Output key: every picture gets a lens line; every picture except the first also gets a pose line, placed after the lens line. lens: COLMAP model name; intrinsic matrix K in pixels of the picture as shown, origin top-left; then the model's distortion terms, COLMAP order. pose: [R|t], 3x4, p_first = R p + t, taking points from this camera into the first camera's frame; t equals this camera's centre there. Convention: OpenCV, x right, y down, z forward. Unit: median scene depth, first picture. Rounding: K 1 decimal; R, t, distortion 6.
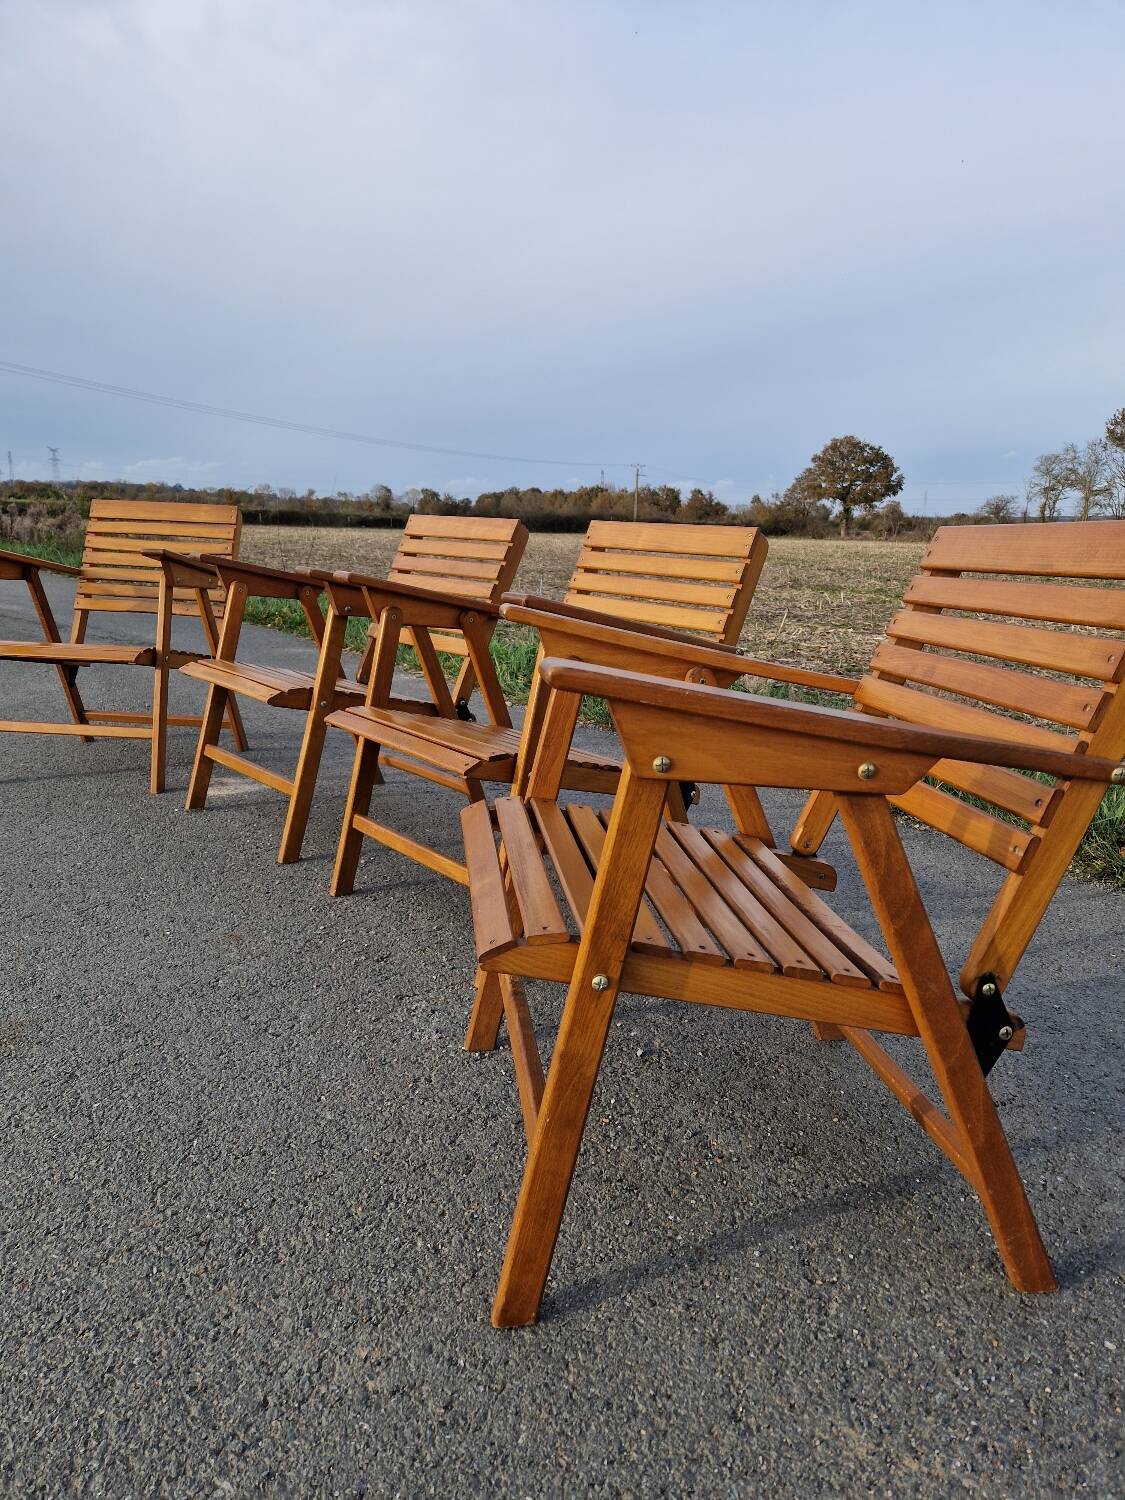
lens RADIAL K [[1016.5, 0, 562.0], [0, 1016.5, 753.1], [0, 0, 1]] dist [0.056523, -0.051038]
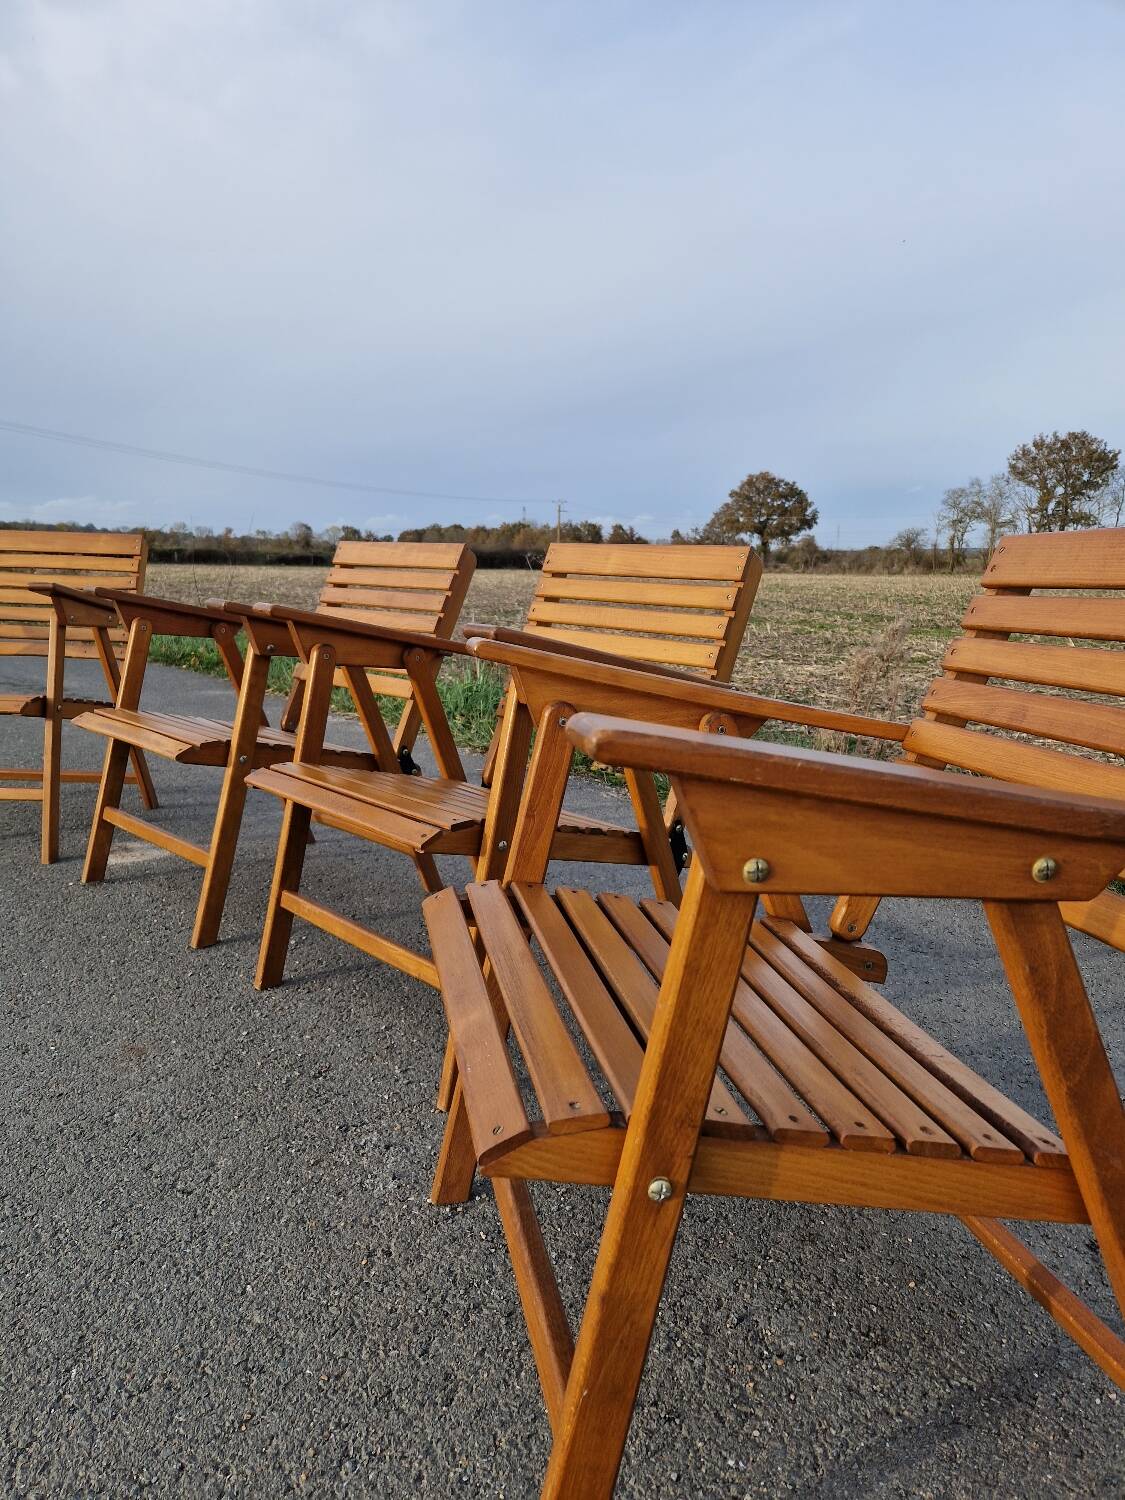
lens RADIAL K [[1016.5, 0, 552.2], [0, 1016.5, 762.3], [0, 0, 1]] dist [0.056523, -0.051038]
pose [[0.997819, -0.023065, 0.061846, -0.034707], [0.024603, 0.999404, -0.024227, -0.021837], [-0.061250, 0.025696, 0.997792, 0.158244]]
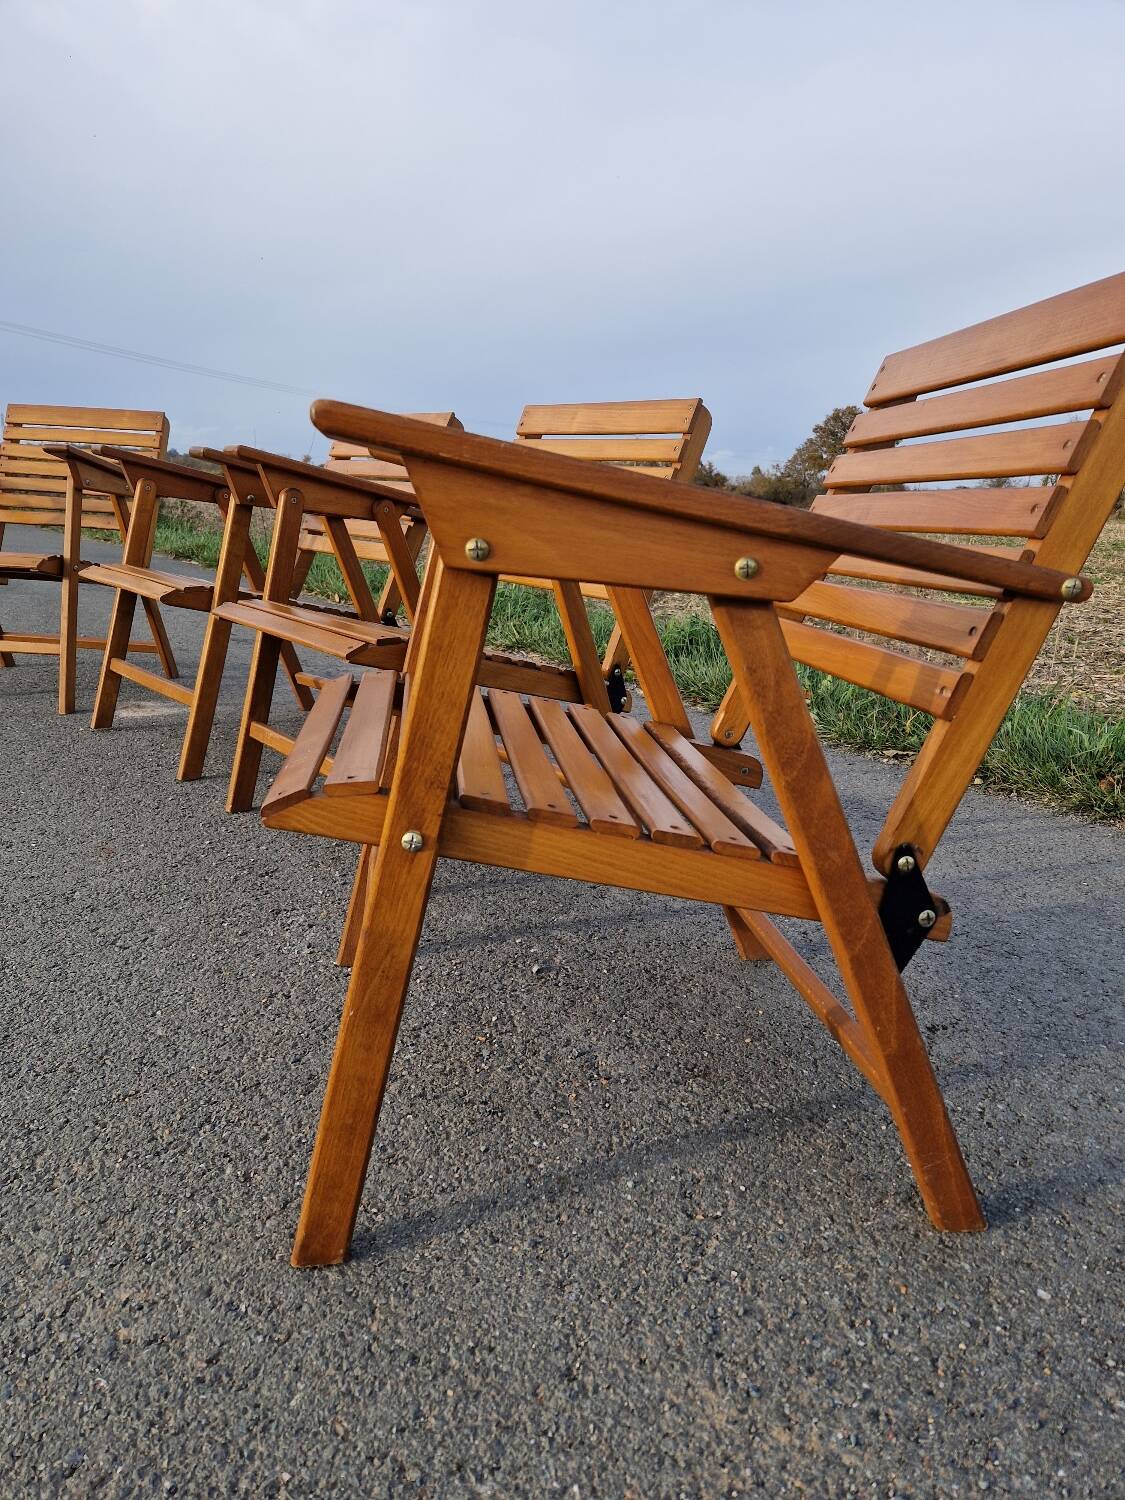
lens RADIAL K [[1016.5, 0, 562.2], [0, 1016.5, 760.0], [0, 0, 1]] dist [0.056523, -0.051038]
pose [[0.999939, 0.010415, 0.003745, 0.075033], [-0.010534, 0.999394, 0.033190, 0.067114], [-0.003397, -0.033228, 0.999442, 0.103683]]
